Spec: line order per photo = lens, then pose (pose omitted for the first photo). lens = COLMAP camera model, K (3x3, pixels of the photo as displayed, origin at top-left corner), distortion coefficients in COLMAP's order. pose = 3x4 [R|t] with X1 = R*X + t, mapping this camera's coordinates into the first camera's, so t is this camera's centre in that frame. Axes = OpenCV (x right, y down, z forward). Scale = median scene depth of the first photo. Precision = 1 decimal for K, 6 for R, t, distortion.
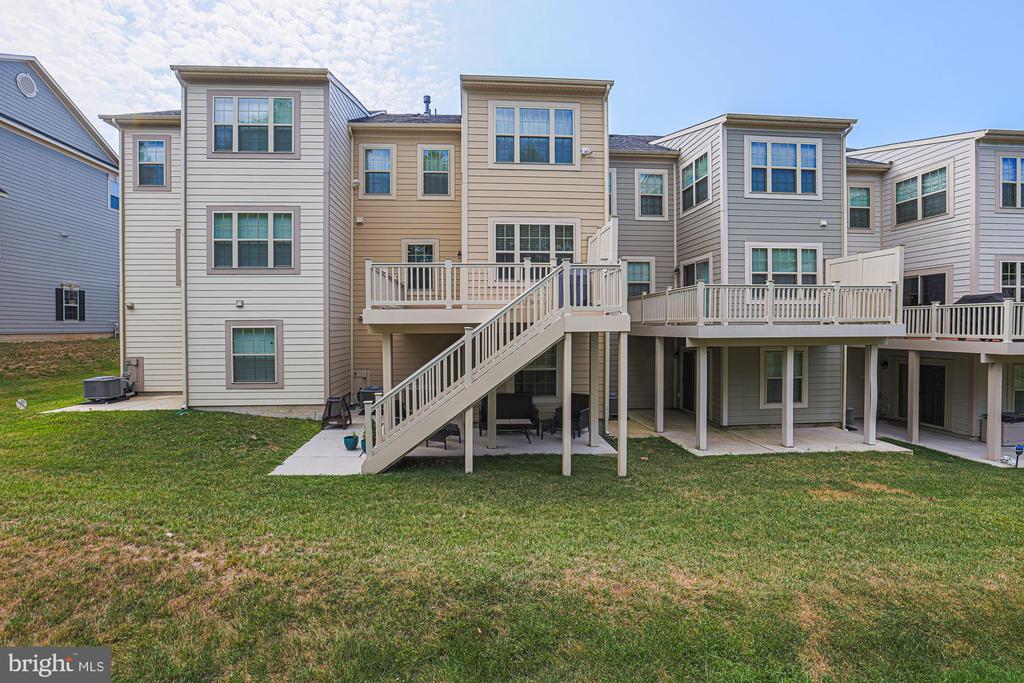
lens RADIAL K [[461.2, 0, 512.0], [0, 461.2, 341.5], [0, 0, 1]] dist [-0.055905, 0.018695]
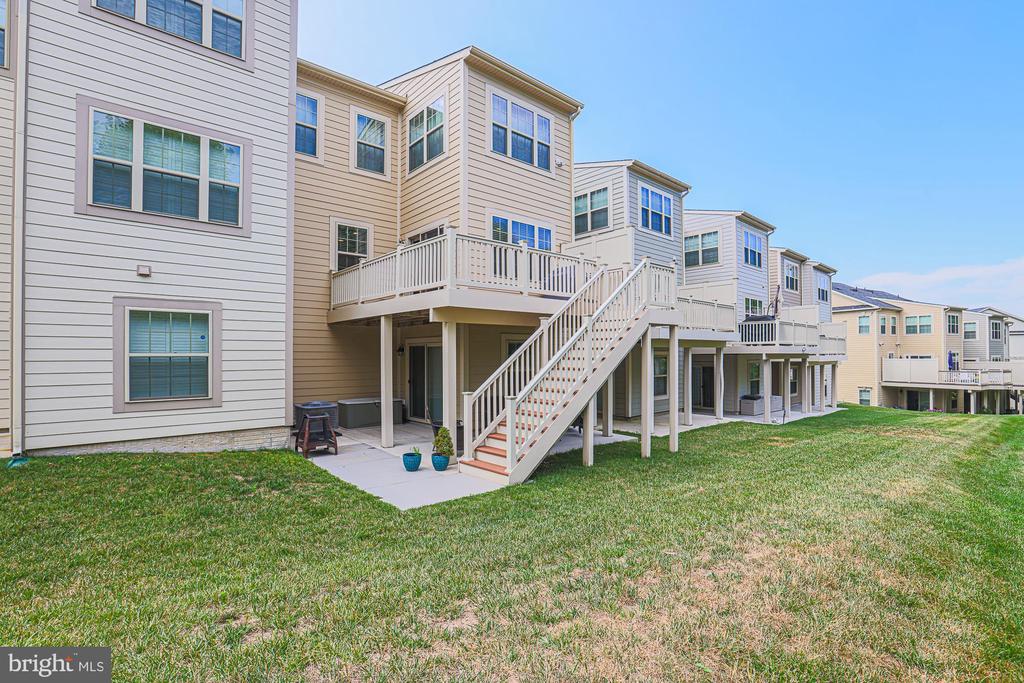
lens RADIAL K [[462.1, 0, 509.1], [0, 462.1, 358.0], [0, 0, 1]] dist [-0.052458, 0.017065]
pose [[0.809285, -0.003175, 0.587407, -0.559404], [0.019565, 0.999576, -0.021553, 0.056302], [-0.587090, 0.028935, 0.809005, 0.226665]]
